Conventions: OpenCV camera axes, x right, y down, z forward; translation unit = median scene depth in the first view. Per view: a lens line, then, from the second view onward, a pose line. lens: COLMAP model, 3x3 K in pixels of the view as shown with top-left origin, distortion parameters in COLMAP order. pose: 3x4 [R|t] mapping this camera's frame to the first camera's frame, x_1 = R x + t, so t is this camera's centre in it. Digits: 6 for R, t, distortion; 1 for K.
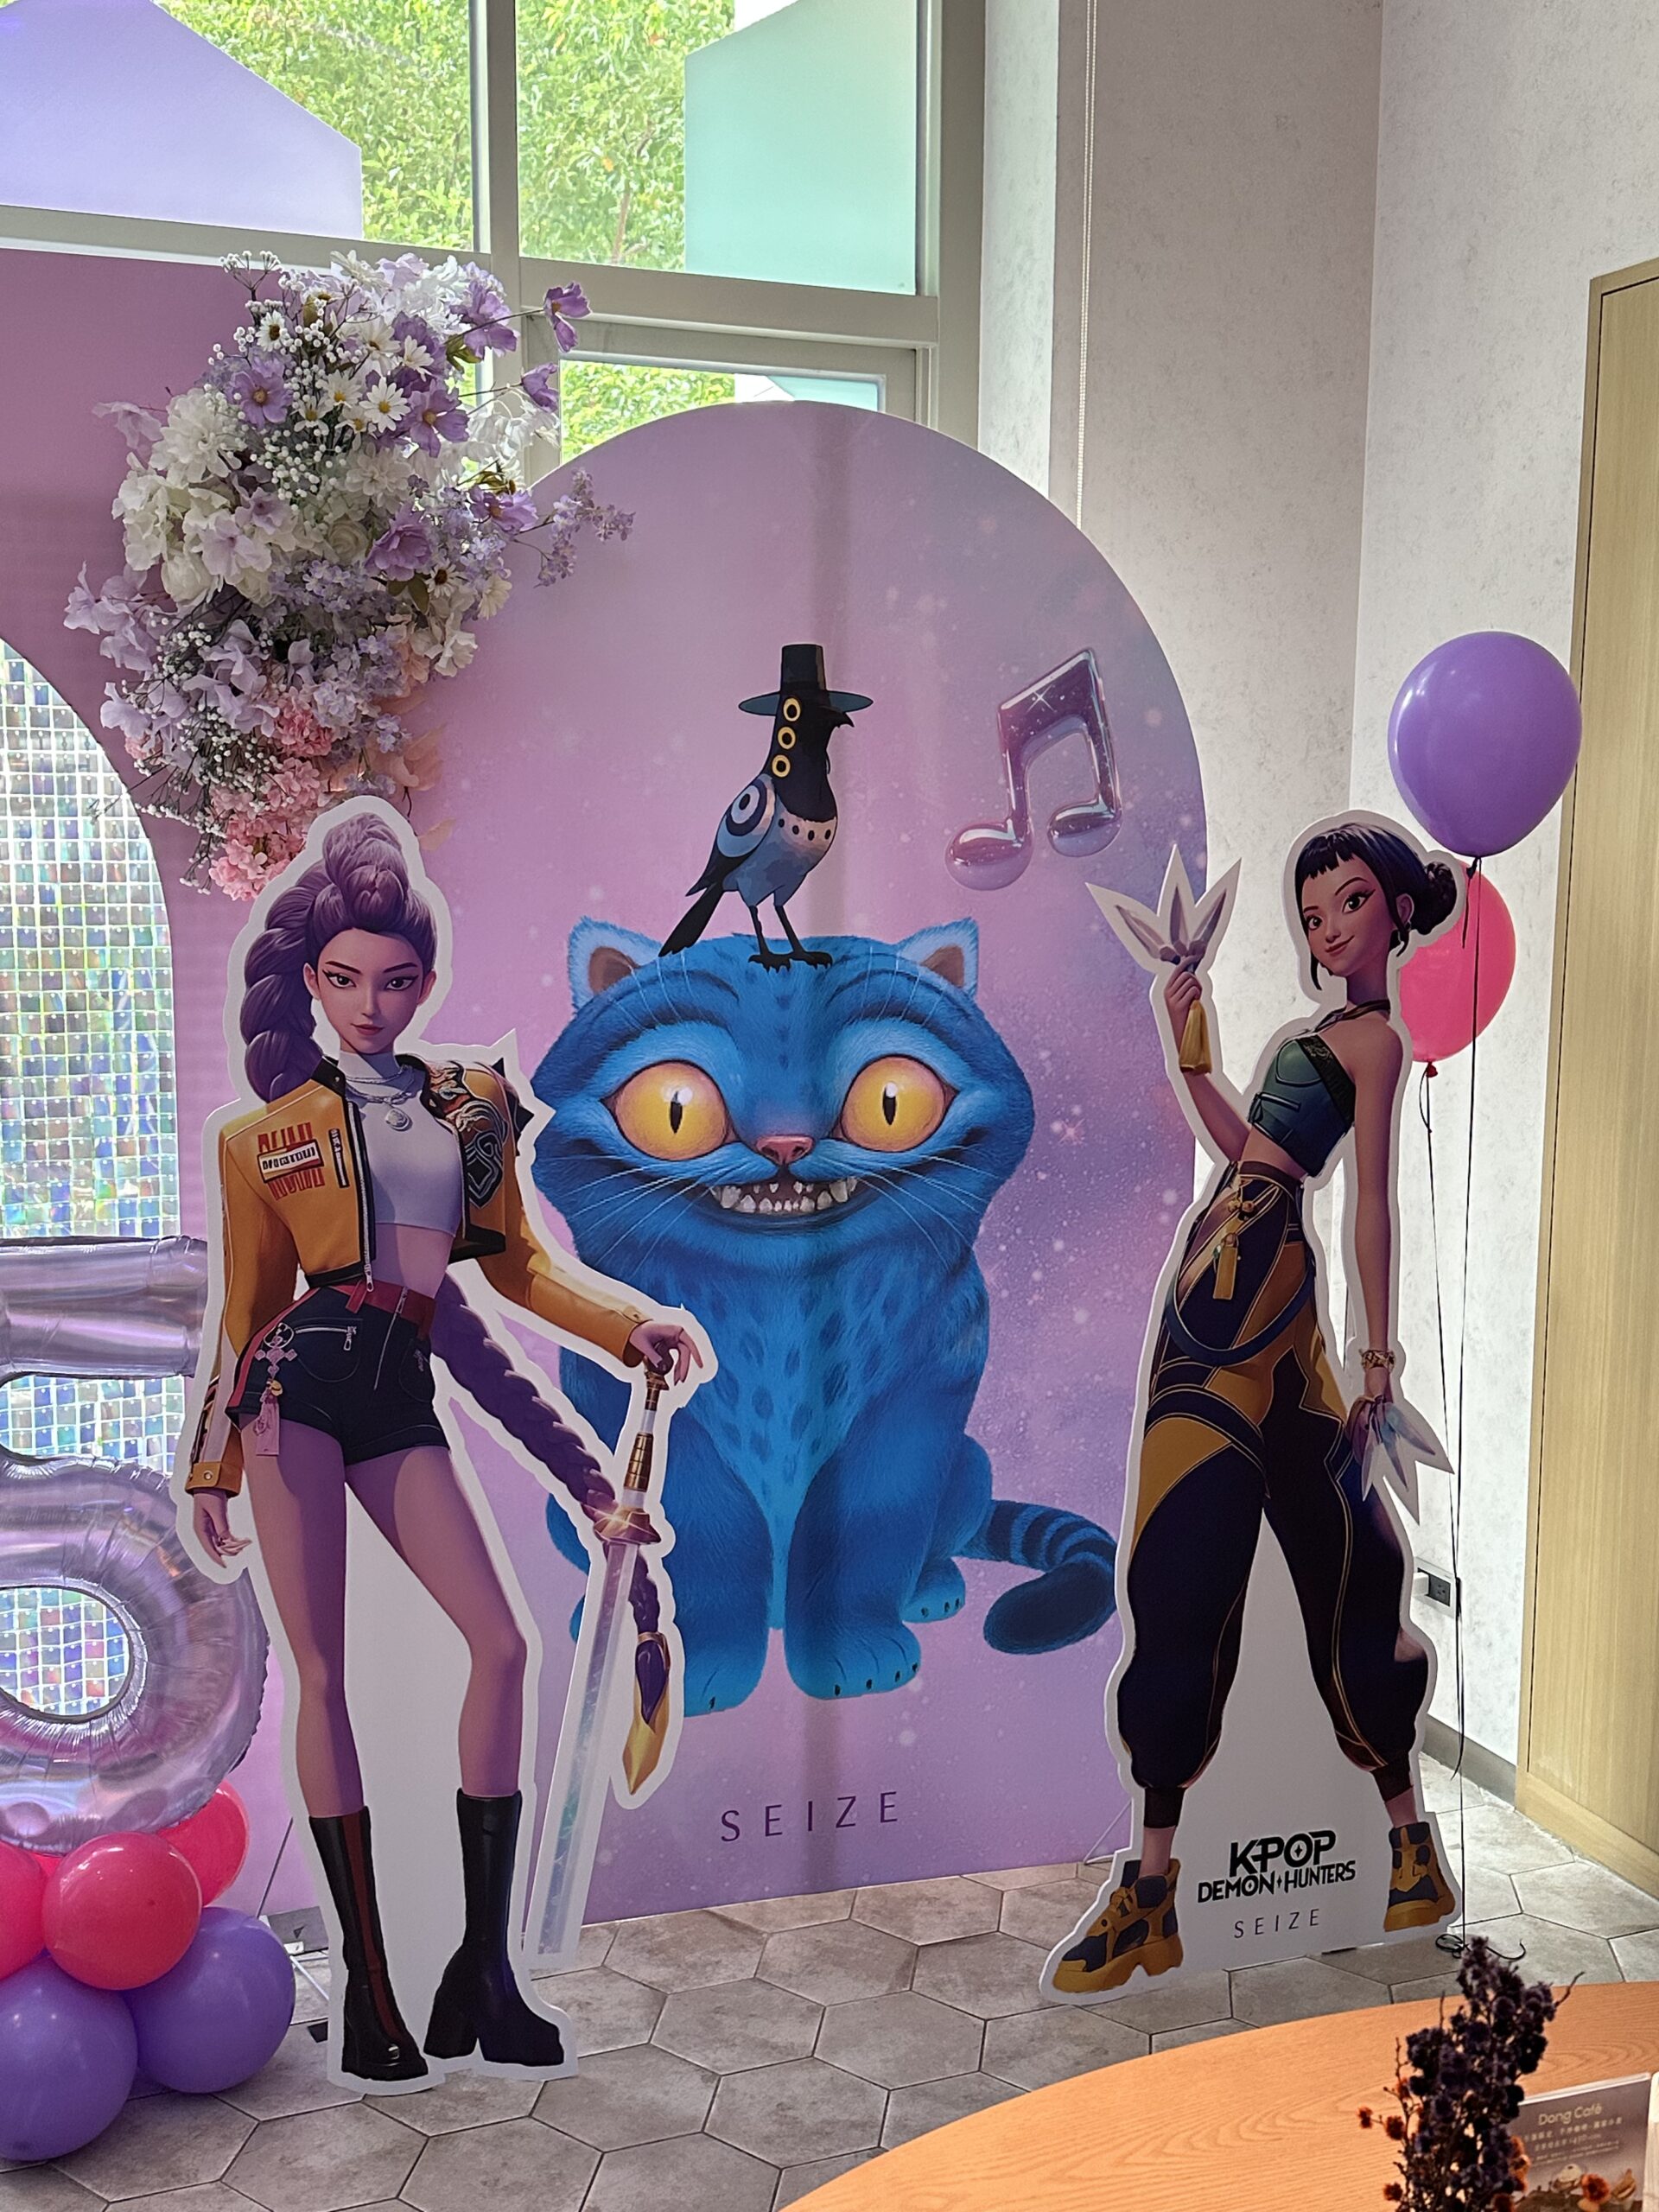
lens RADIAL K [[2303.0, 0, 796.3], [0, 2303.0, 1136.0], [0, 0, 1]] dist [0.212224, -0.459661]
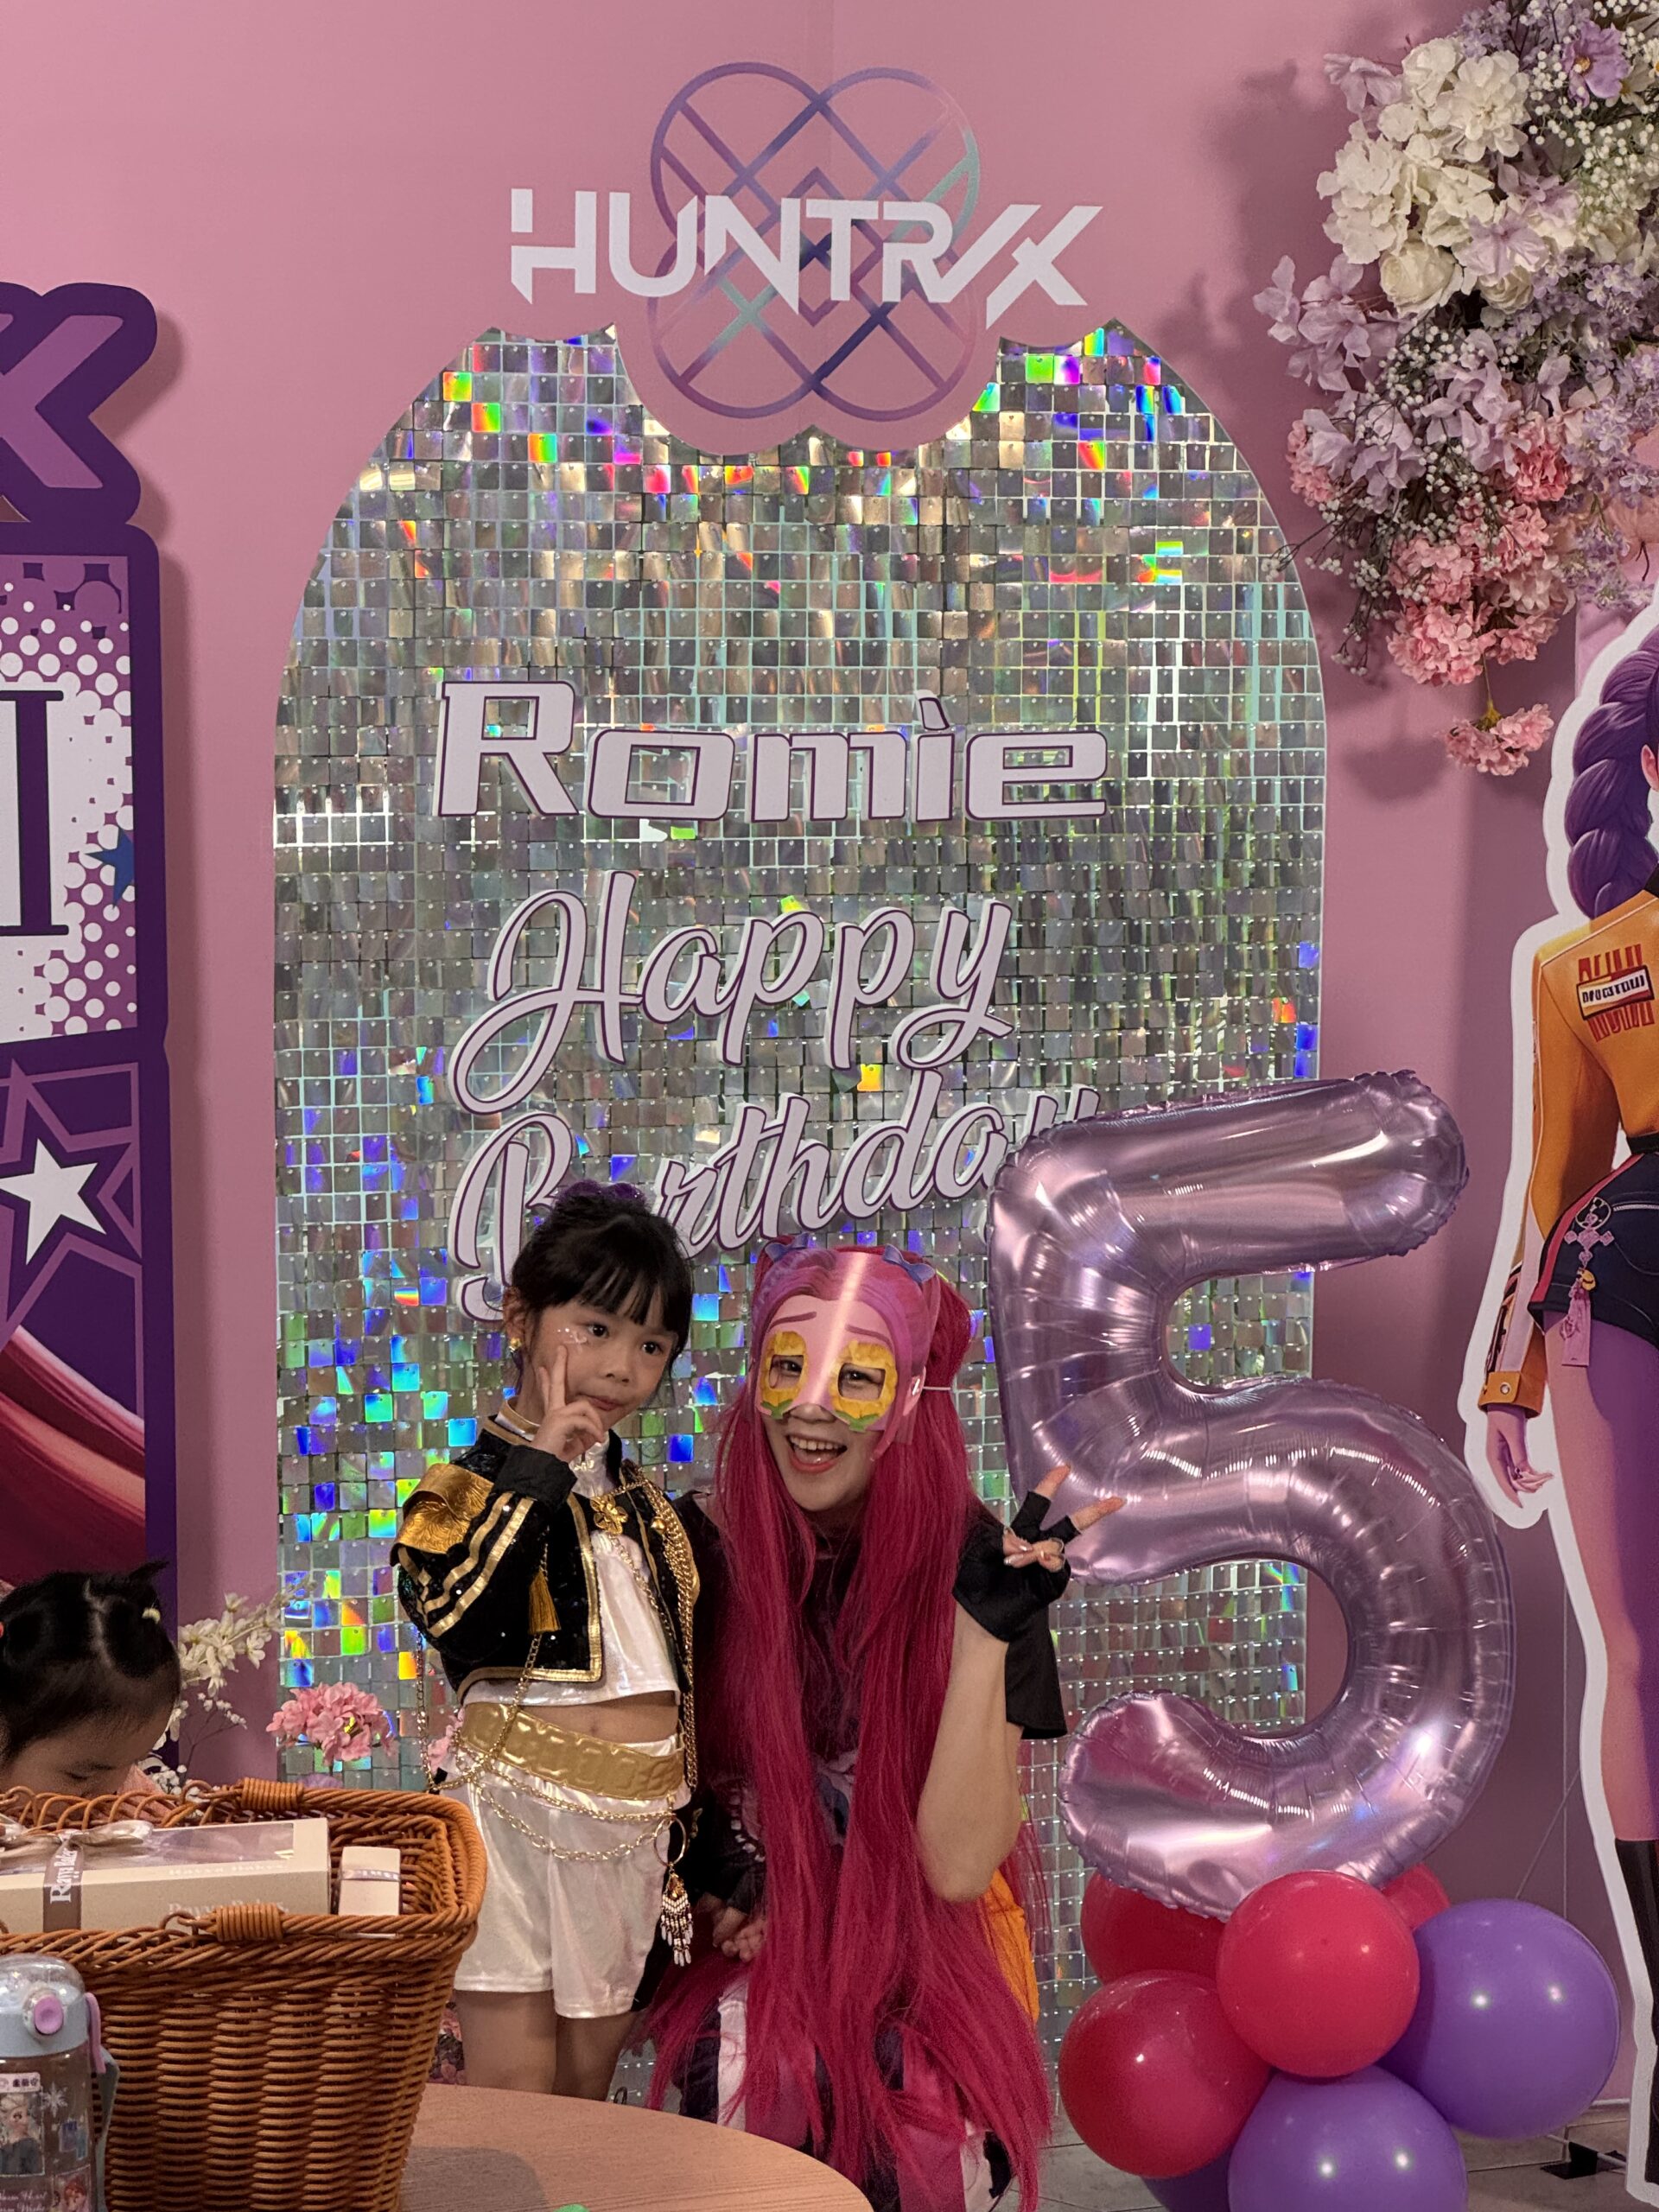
lens RADIAL K [[4934.8, 0, 829.5], [0, 4934.8, 1106.0], [0, 0, 1]] dist [0.177093, -0.083725]
pose [[0.999700, -0.008337, -0.023045, -0.412223], [0.007209, 0.998794, -0.048567, 0.120180], [0.023422, 0.048386, 0.998554, -0.655993]]
